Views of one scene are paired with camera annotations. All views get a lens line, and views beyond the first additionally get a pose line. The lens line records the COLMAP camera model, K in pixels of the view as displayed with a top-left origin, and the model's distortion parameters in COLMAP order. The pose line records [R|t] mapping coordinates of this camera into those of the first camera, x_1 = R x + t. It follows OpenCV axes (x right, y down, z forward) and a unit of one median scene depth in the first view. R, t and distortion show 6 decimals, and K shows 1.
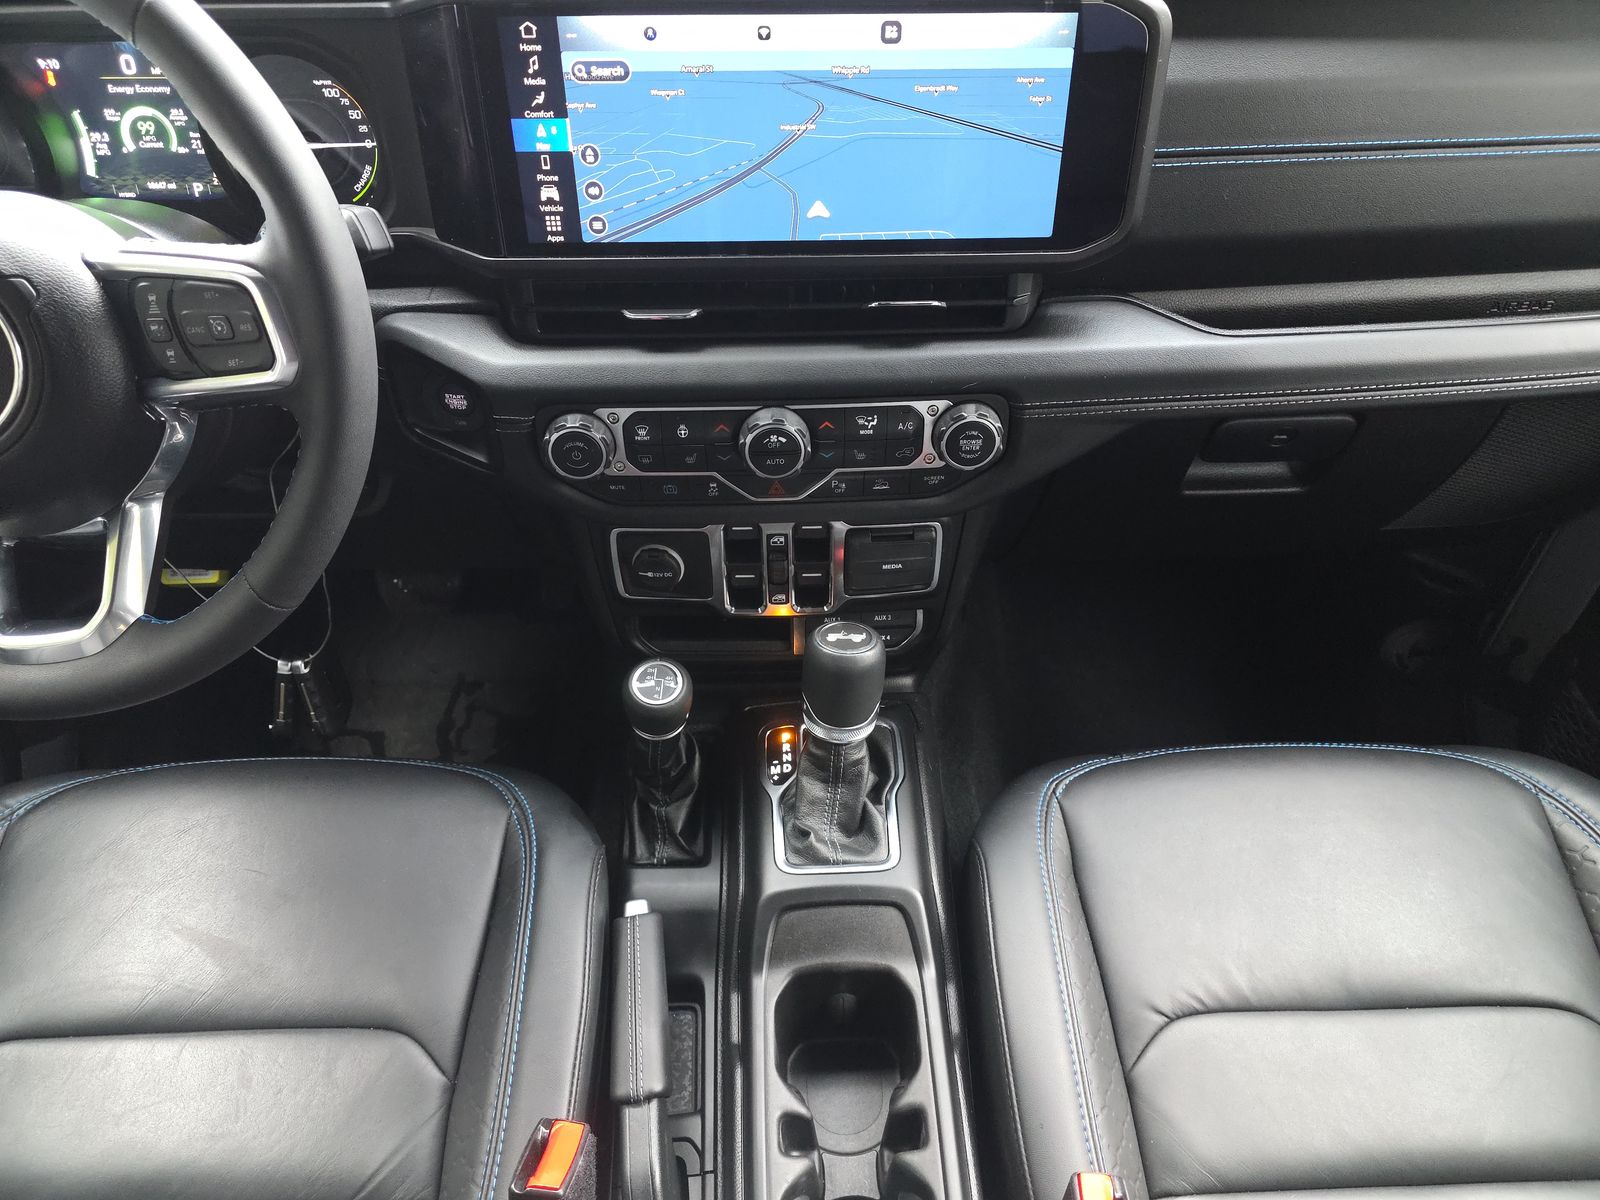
lens RADIAL K [[1075.3, 0, 891.0], [0, 1075.3, 659.9], [0, 0, 1]] dist [0.021553, -0.017756]
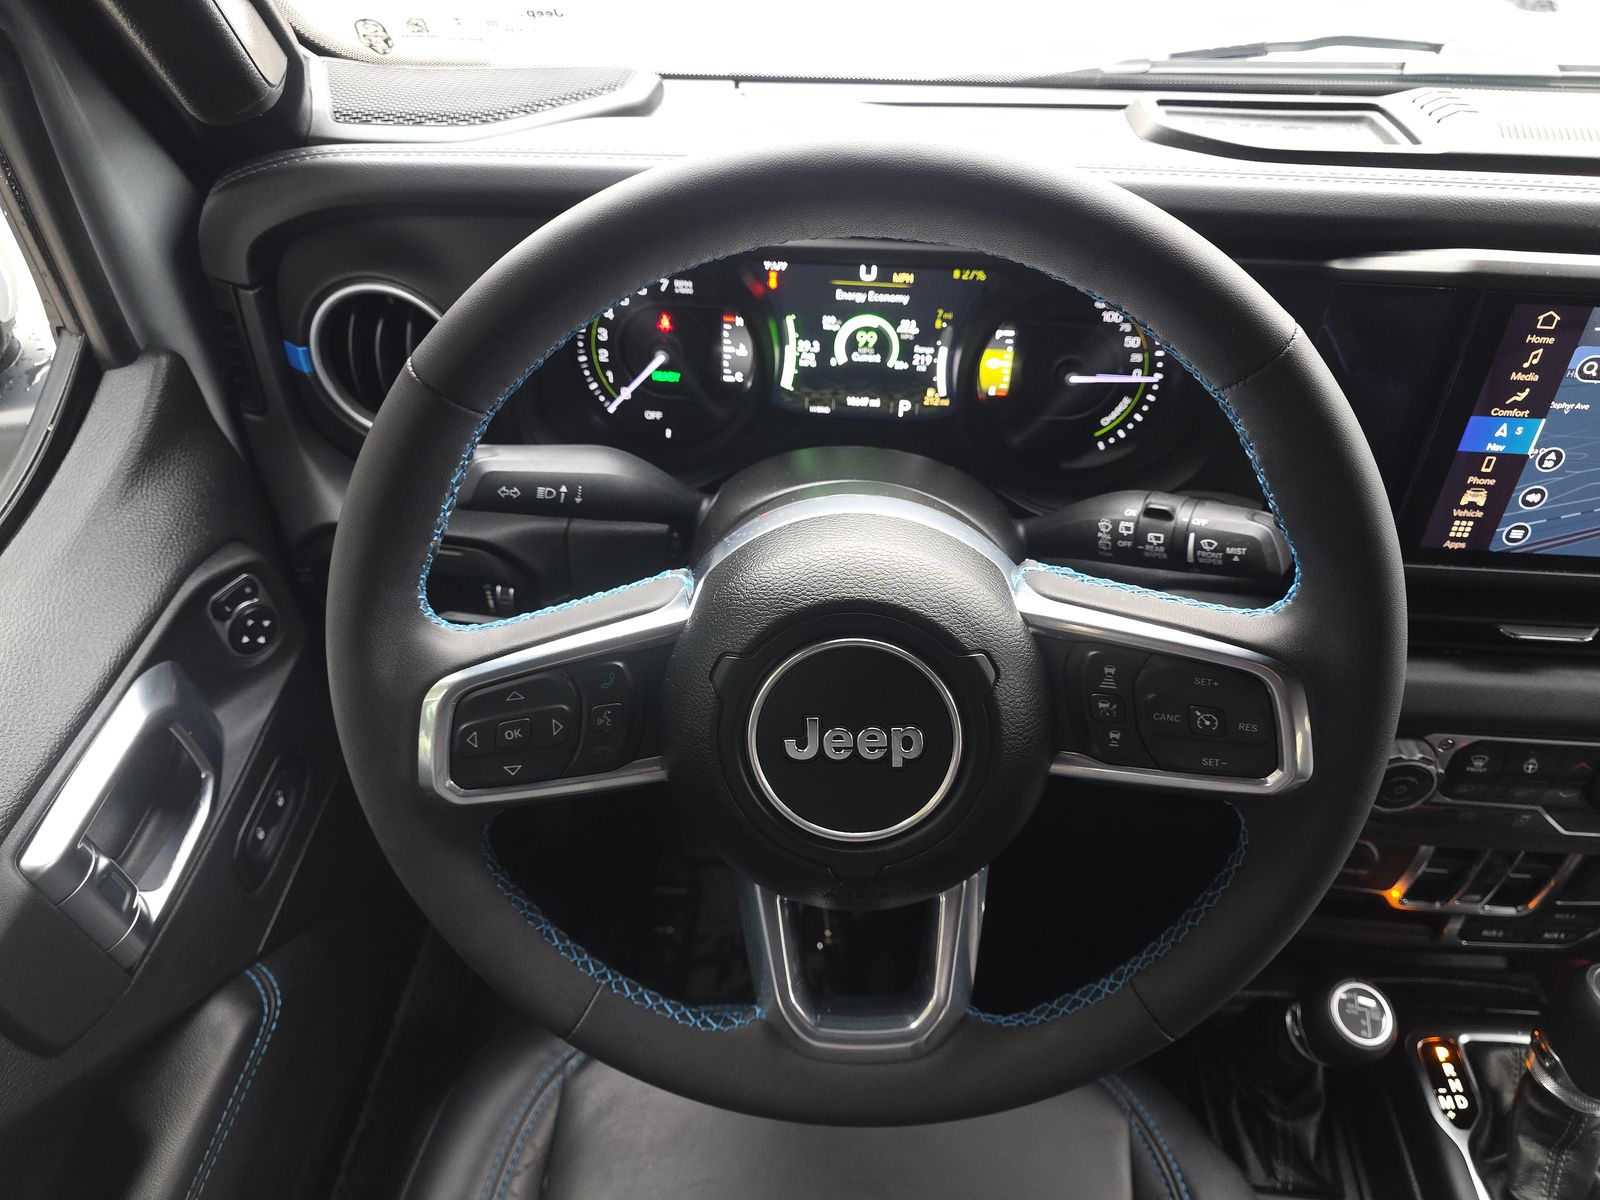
lens RADIAL K [[1075.3, 0, 794.7], [0, 1075.3, 600.5], [0, 0, 1]] dist [0.021553, -0.017756]
pose [[0.996002, 0.072969, -0.051538, -0.694608], [-0.072506, 0.997310, 0.010782, -0.299730], [0.052186, -0.007003, 0.998613, 0.170122]]
